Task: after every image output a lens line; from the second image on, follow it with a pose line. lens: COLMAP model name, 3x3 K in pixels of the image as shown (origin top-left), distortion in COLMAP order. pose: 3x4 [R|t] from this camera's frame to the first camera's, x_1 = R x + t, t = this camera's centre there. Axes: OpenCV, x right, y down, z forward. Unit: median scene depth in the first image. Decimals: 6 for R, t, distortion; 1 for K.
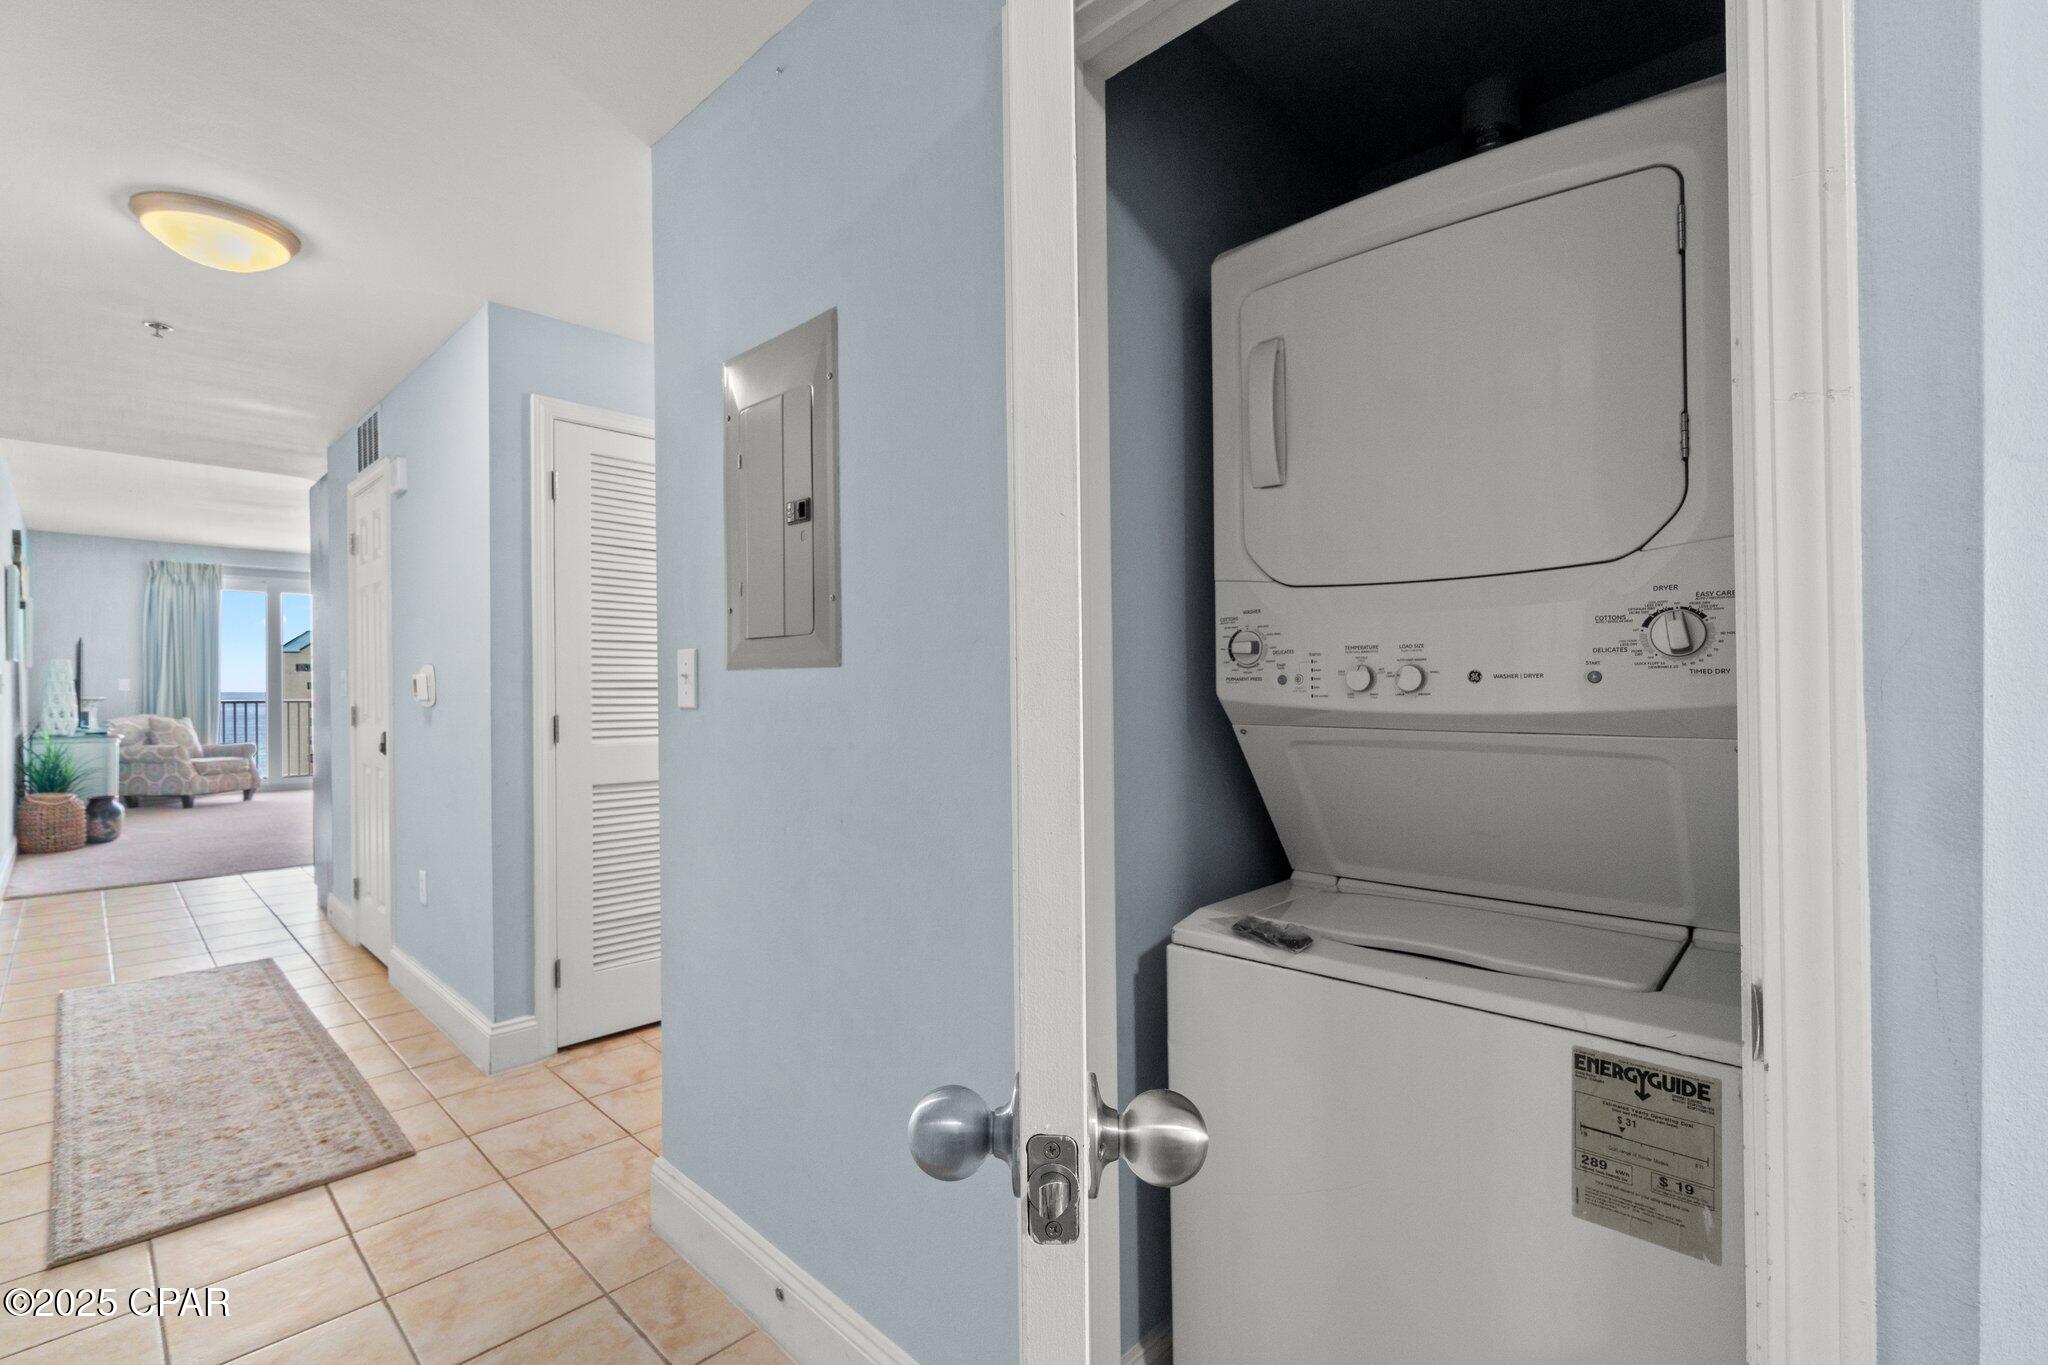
lens RADIAL K [[898.0, 0, 1023.1], [0, 898.0, 702.1], [0, 0, 1]] dist [-0.000522, -0.000103]
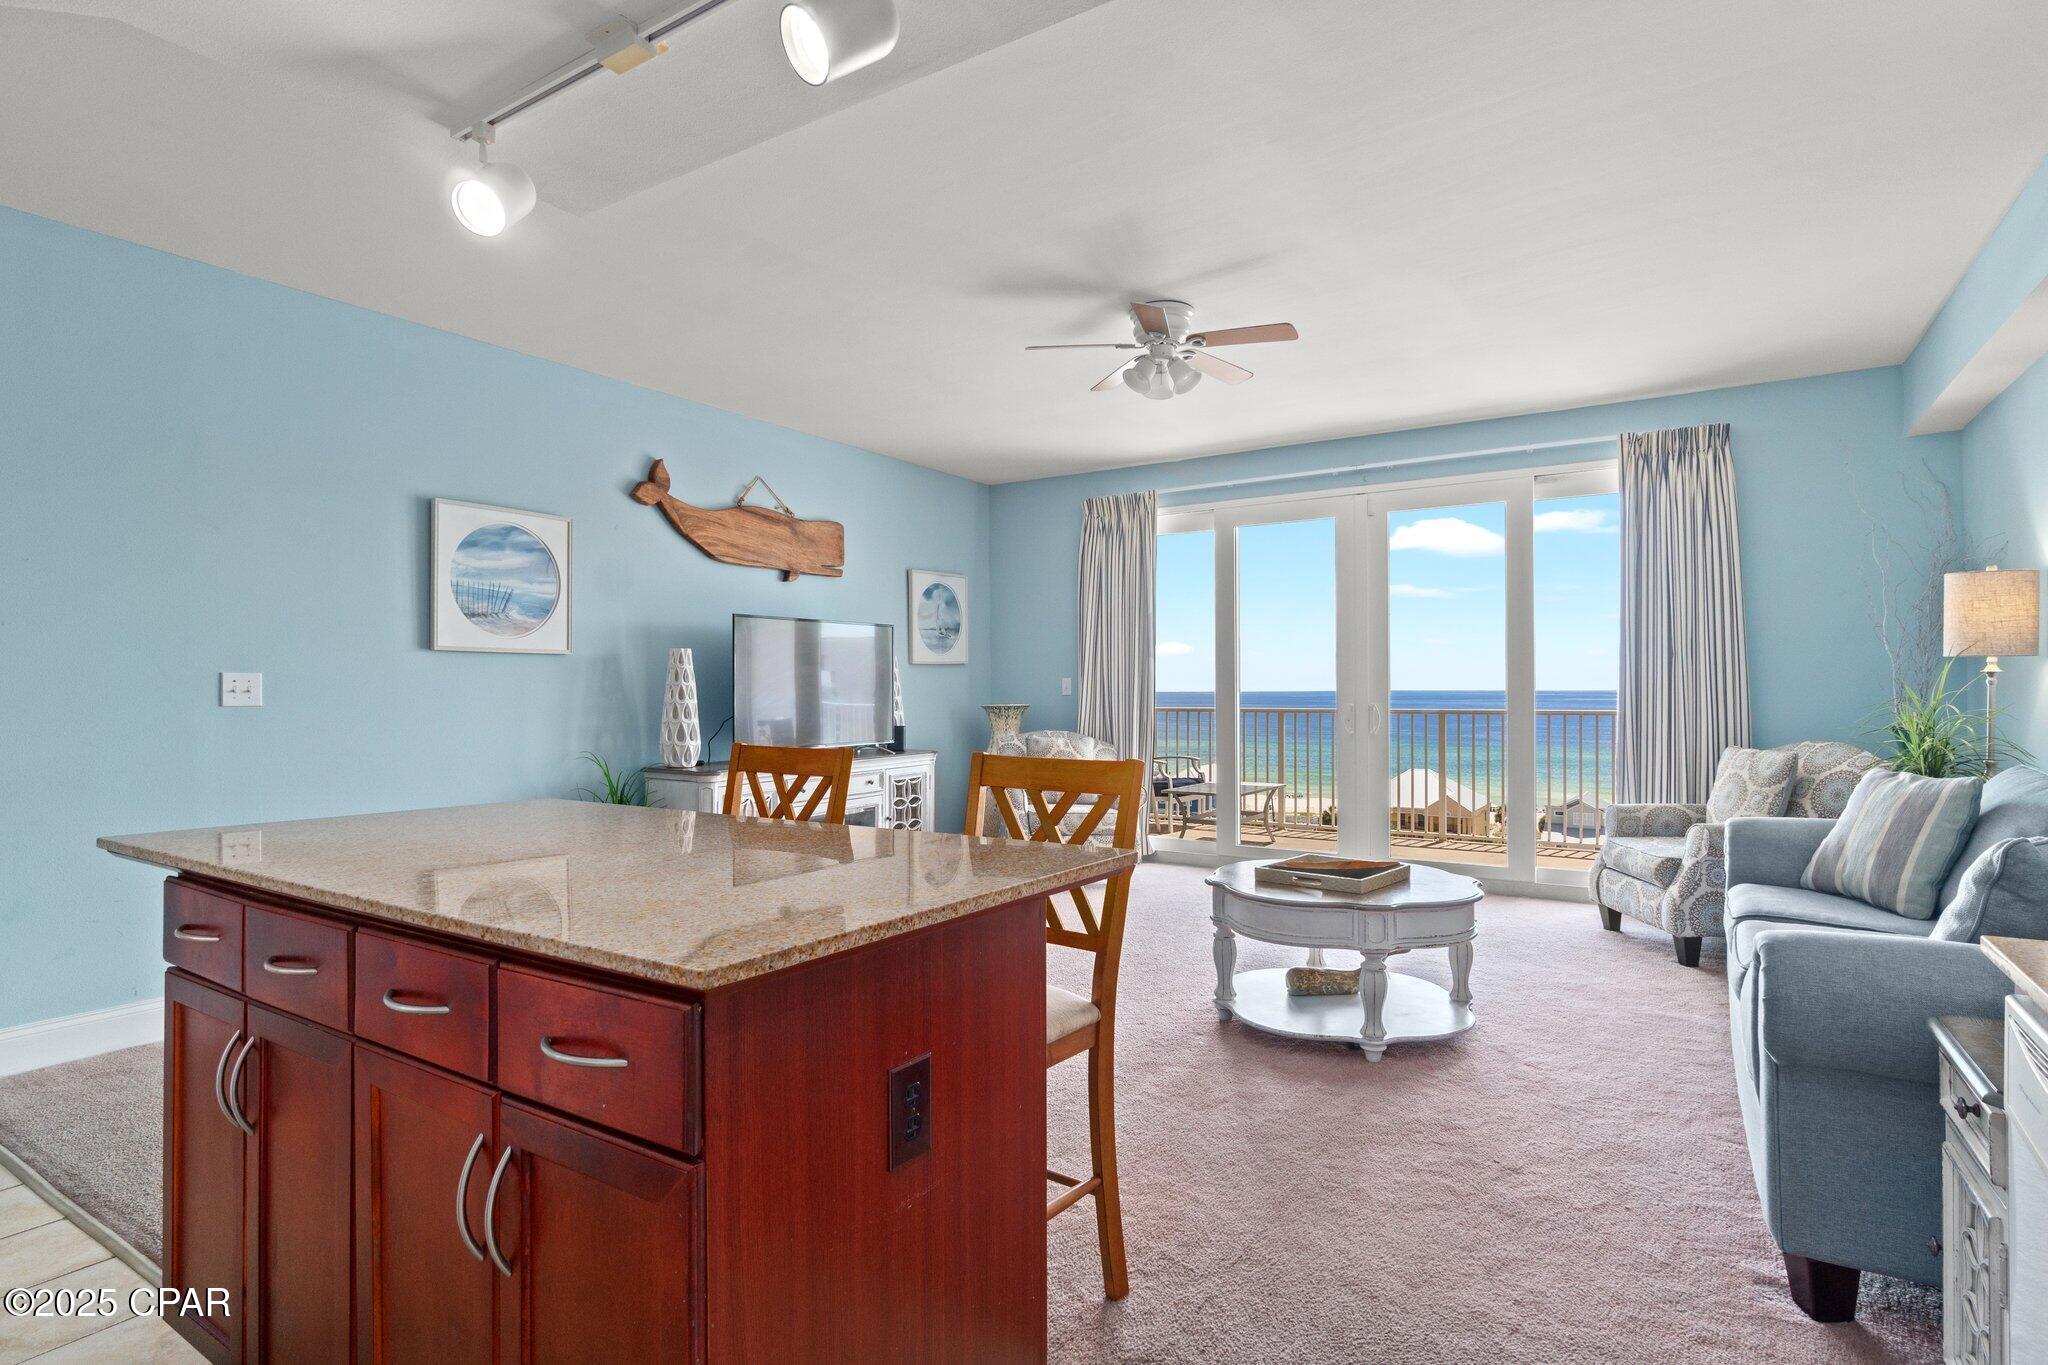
lens RADIAL K [[1039.8, 0, 1031.2], [0, 1039.8, 684.2], [0, 0, 1]] dist [-0.000412, -0.000095]
pose [[0.189190, -0.009953, -0.981890, -0.217292], [-0.007002, 0.999910, -0.011485, -0.011695], [0.981915, 0.009048, 0.189104, 0.829742]]
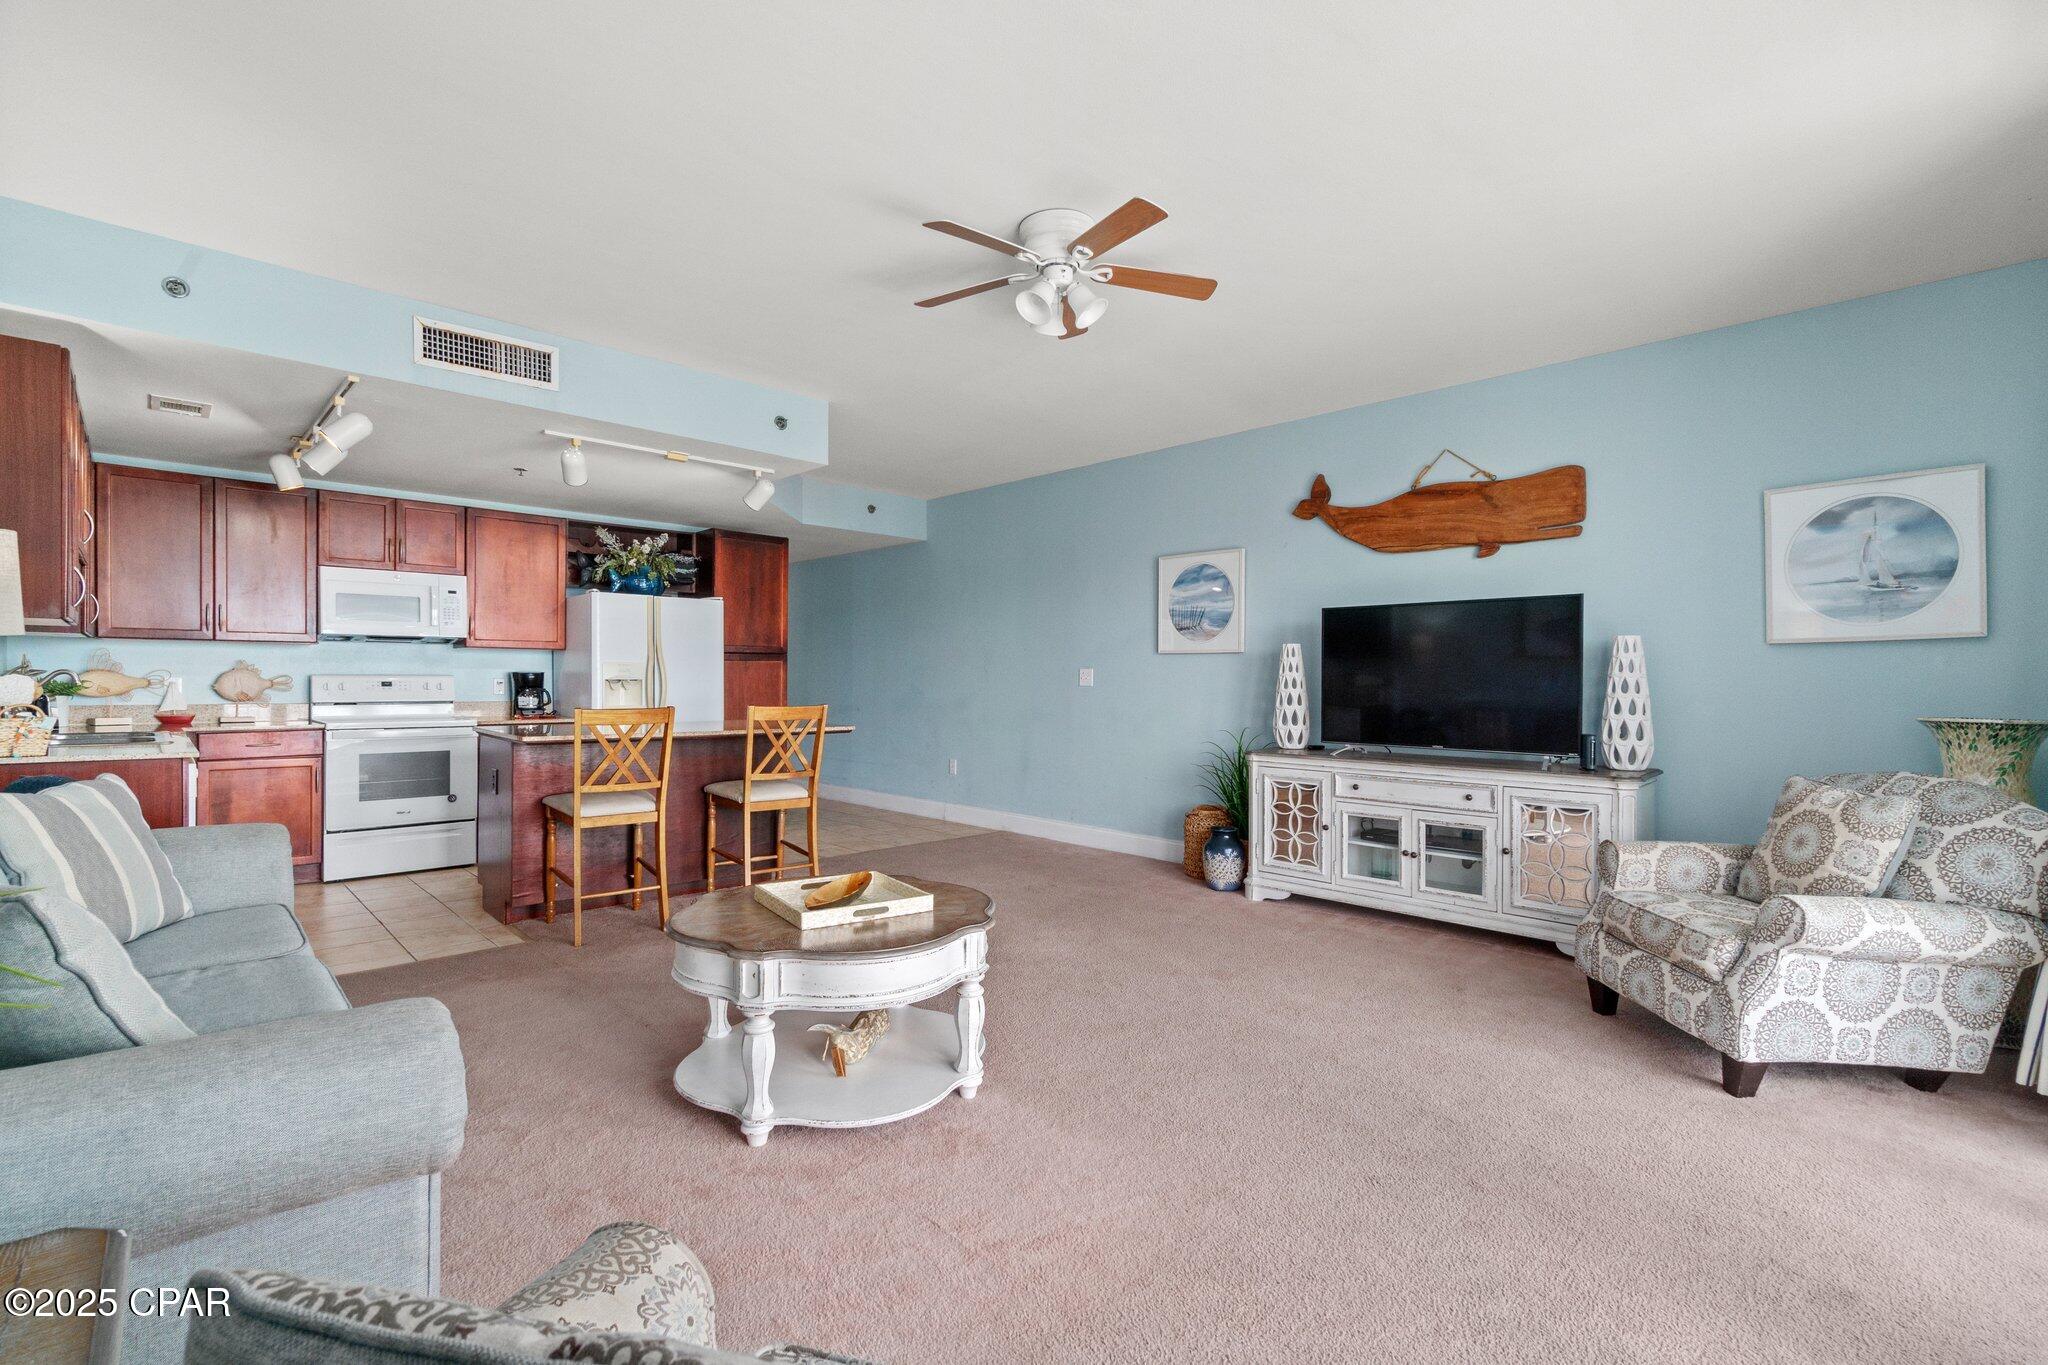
lens RADIAL K [[910.2, 0, 1024.0], [0, 910.2, 682.5], [0, 0, 1]] dist [-0.001625, -0.000316]
pose [[-0.998865, -0.012937, 0.045833, -0.666905], [-0.012093, 0.999753, 0.018628, -0.020815], [-0.046063, 0.018053, -0.998775, 1.315863]]
